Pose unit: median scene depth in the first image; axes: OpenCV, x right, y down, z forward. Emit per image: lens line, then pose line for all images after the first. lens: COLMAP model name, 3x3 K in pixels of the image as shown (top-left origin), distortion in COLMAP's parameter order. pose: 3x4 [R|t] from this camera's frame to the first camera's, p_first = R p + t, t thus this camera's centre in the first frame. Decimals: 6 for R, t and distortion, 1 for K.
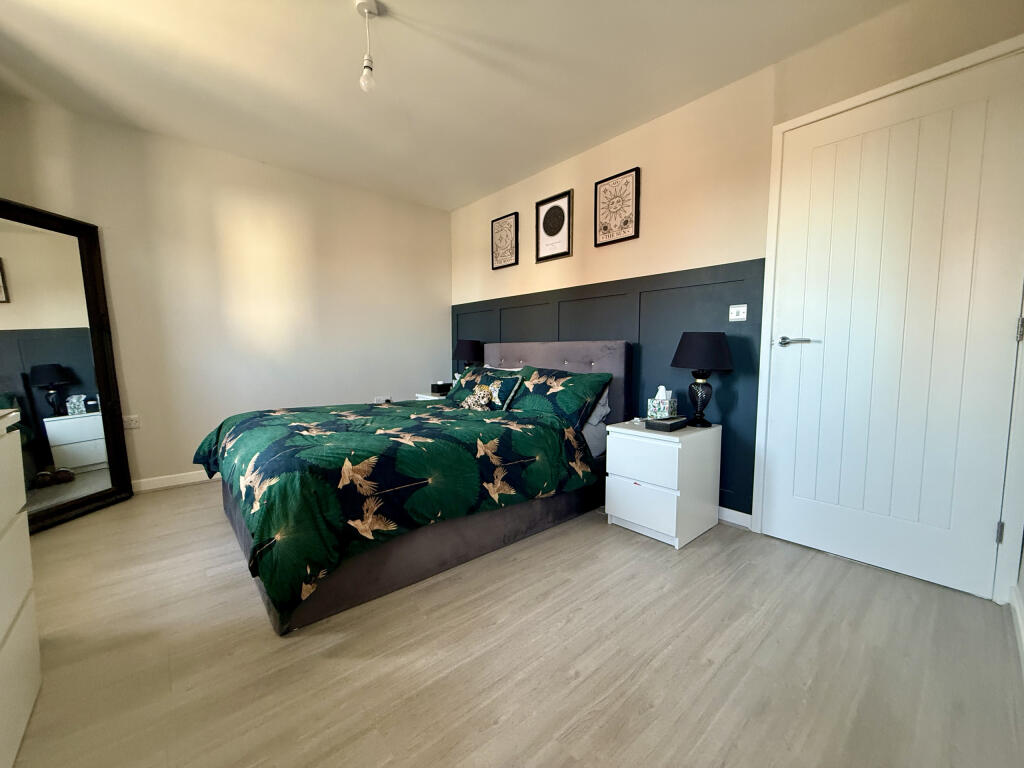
lens RADIAL K [[408.9, 0, 510.0], [0, 408.9, 383.3], [0, 0, 1]] dist [0.005485, 0.000667]
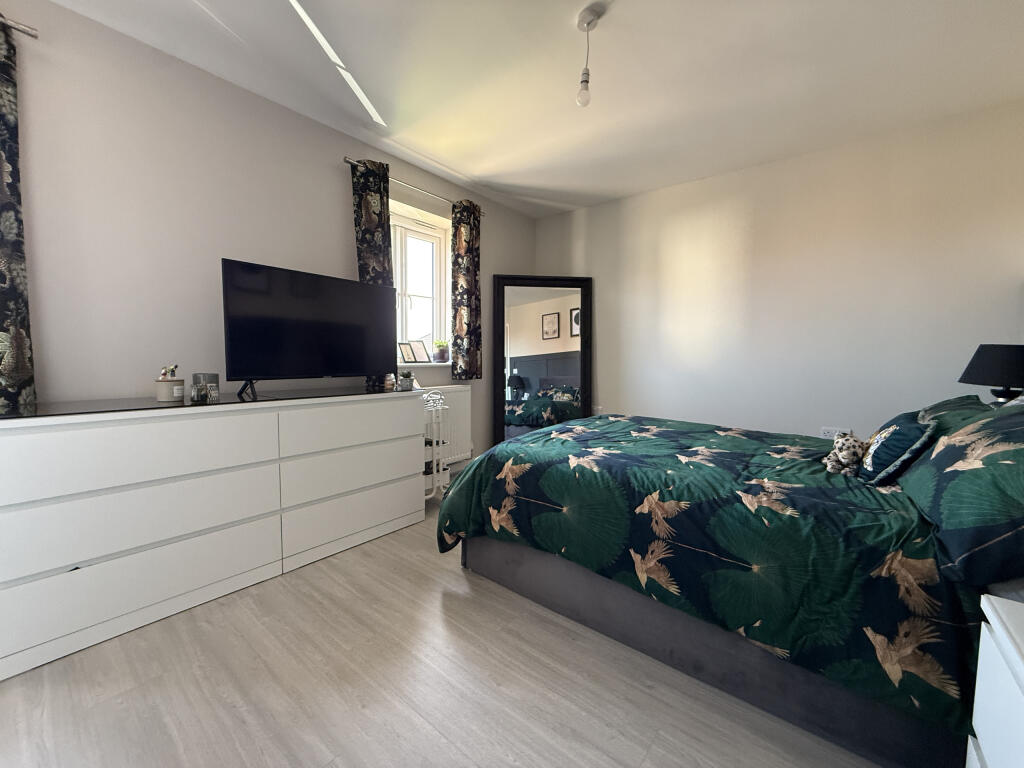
lens RADIAL K [[408.9, 0, 510.0], [0, 408.9, 386.6], [0, 0, 1]] dist [0.005485, 0.000667]
pose [[0.173942, 0.072219, -0.982104, 0.585253], [-0.084206, 0.994745, 0.058234, -0.066107], [0.981149, 0.072569, 0.179110, 0.631924]]
